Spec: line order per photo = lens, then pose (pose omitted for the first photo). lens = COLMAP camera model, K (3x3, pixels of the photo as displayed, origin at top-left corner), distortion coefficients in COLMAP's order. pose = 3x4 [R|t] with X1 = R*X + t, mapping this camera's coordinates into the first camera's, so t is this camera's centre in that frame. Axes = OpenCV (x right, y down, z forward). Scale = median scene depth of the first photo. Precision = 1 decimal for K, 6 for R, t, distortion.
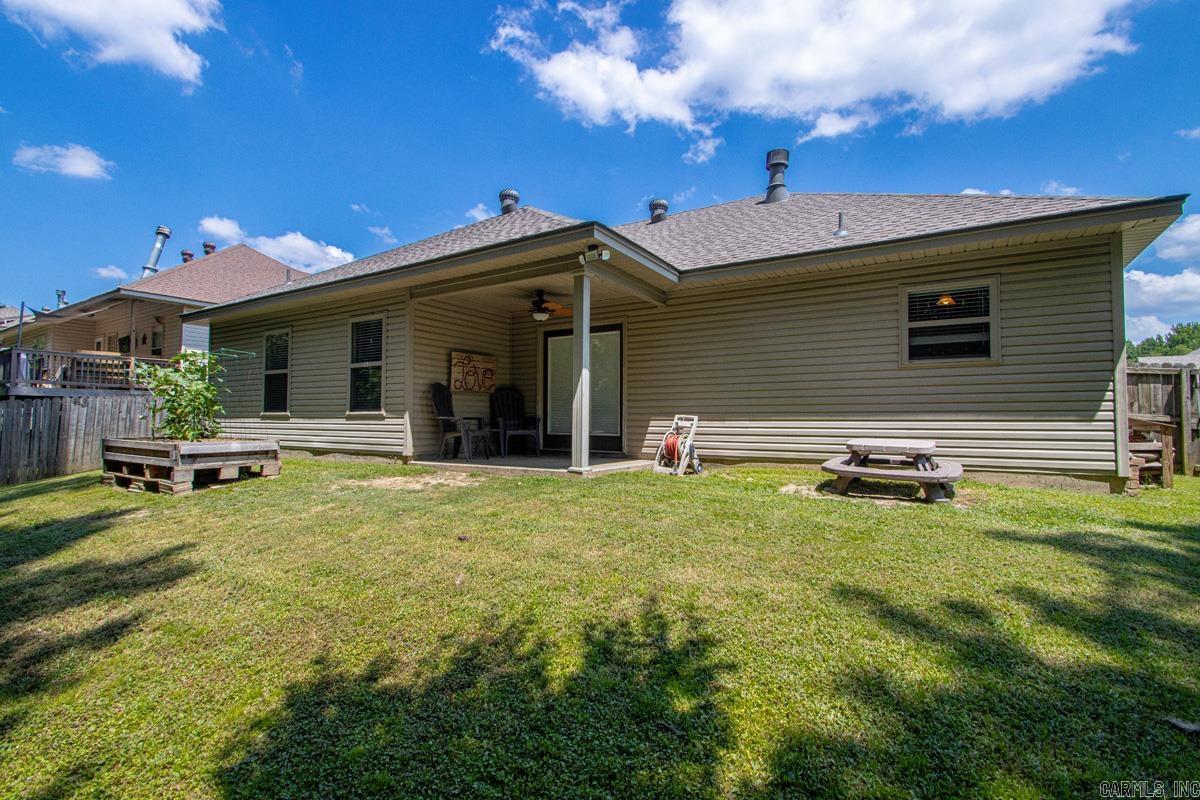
lens RADIAL K [[566.2, 0, 597.2], [0, 566.2, 392.9], [0, 0, 1]] dist [0.010263, -0.014176]
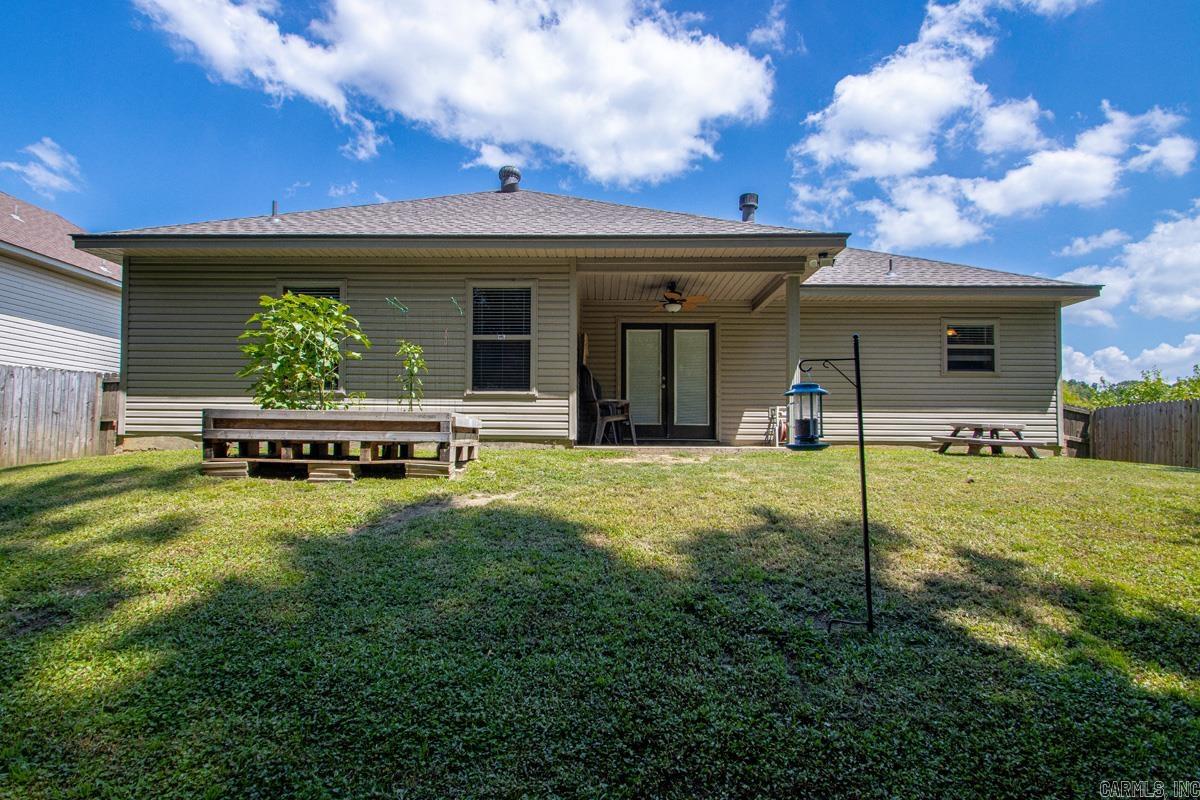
lens RADIAL K [[566.2, 0, 598.0], [0, 566.2, 410.1], [0, 0, 1]] dist [0.010263, -0.014176]
pose [[0.853585, 0.033405, 0.519882, -0.880378], [-0.032211, 0.999417, -0.011331, 0.080447], [-0.519957, -0.007074, 0.854163, 0.213045]]
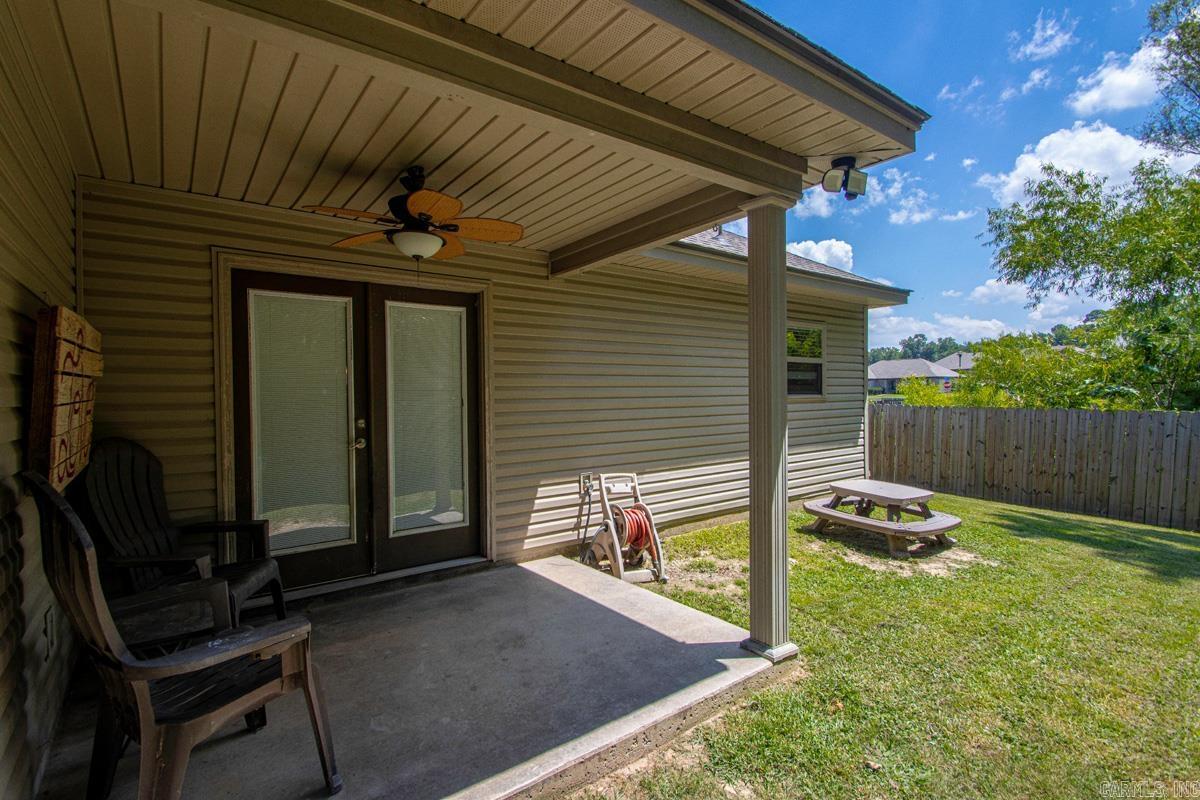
lens RADIAL K [[566.2, 0, 574.5], [0, 566.2, 401.0], [0, 0, 1]] dist [0.010263, -0.014176]
pose [[0.357173, -0.013183, 0.933945, -0.468292], [-0.026498, 0.999355, 0.024240, -0.055712], [-0.933662, -0.033405, 0.356593, 0.915118]]
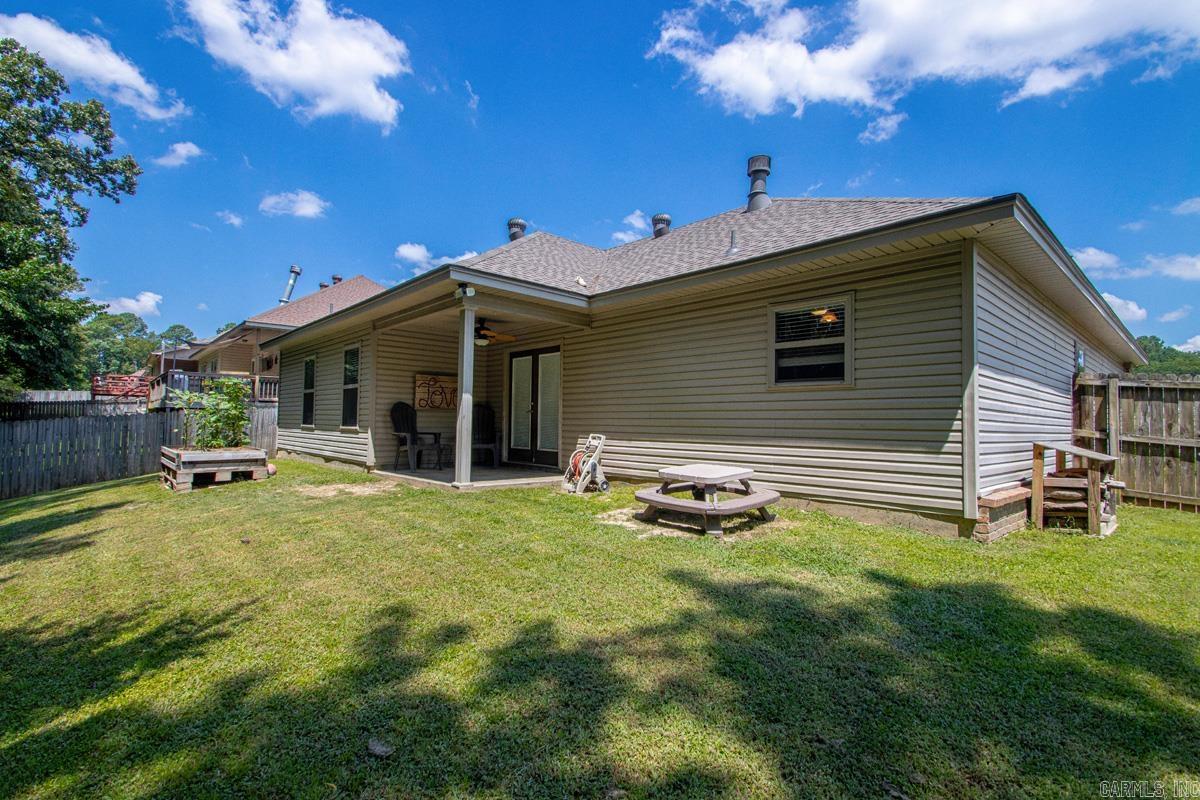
lens RADIAL K [[566.2, 0, 596.8], [0, 566.2, 399.3], [0, 0, 1]] dist [0.010263, -0.014176]
pose [[0.963817, -0.001832, -0.266558, 0.480645], [0.003451, 0.999978, 0.005603, -0.034093], [0.266542, -0.006320, 0.963802, 0.000768]]
